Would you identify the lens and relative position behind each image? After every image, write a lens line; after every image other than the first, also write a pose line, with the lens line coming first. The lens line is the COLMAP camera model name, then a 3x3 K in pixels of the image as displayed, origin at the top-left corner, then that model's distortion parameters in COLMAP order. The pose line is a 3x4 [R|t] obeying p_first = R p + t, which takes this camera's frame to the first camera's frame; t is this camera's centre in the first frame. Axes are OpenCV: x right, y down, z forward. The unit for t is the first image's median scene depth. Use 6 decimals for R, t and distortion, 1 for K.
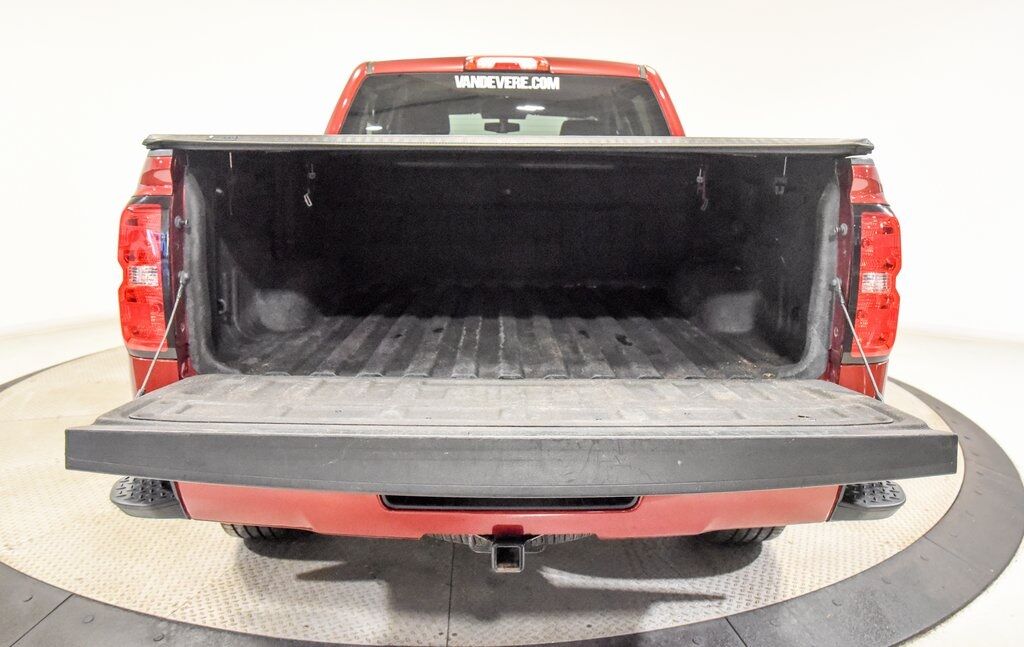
lens RADIAL K [[865.0, 0, 512.0], [0, 865.0, 323.5], [0, 0, 1]] dist [0.002175, 0.000116]
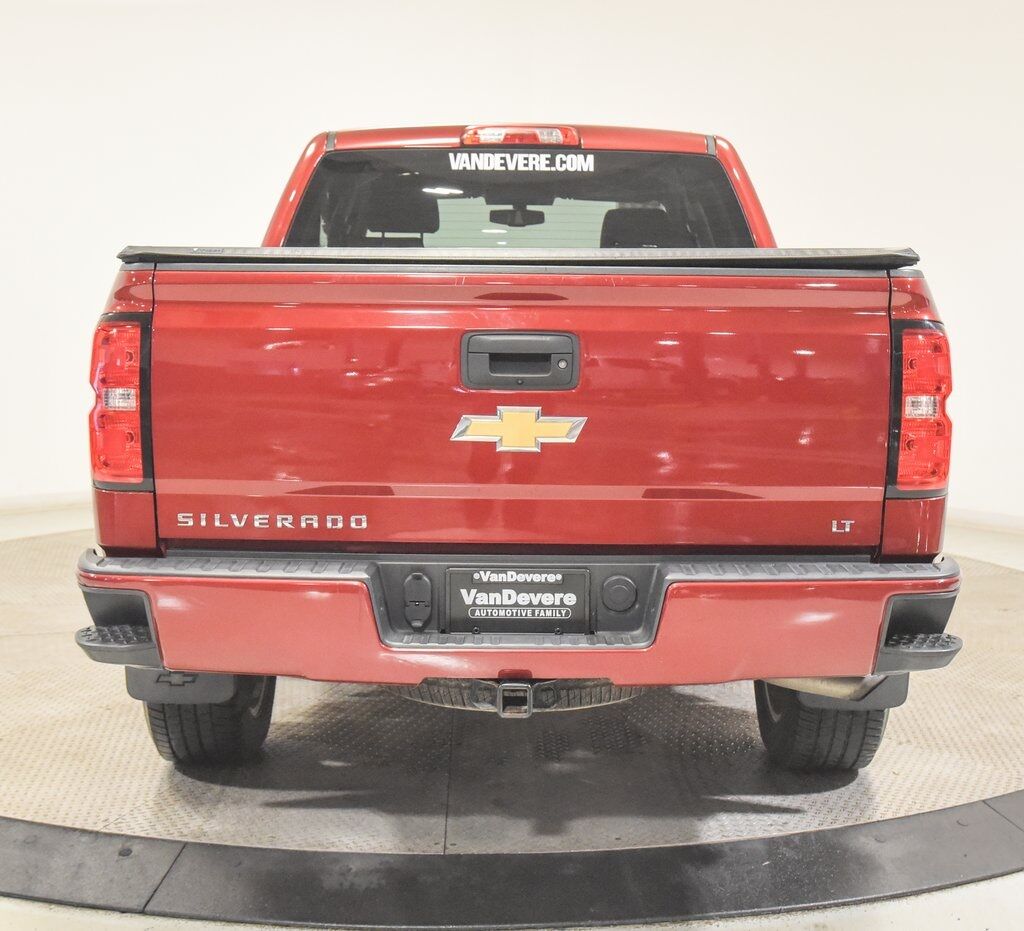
lens RADIAL K [[1760.2, 0, 513.2], [0, 1760.2, 467.5], [0, 0, 1]] dist [-0.087651, -0.090834]
pose [[0.999835, -0.001343, -0.018124, 0.013763], [0.000082, 0.997591, -0.069370, 0.076578], [0.018174, 0.069357, 0.997426, -0.441633]]
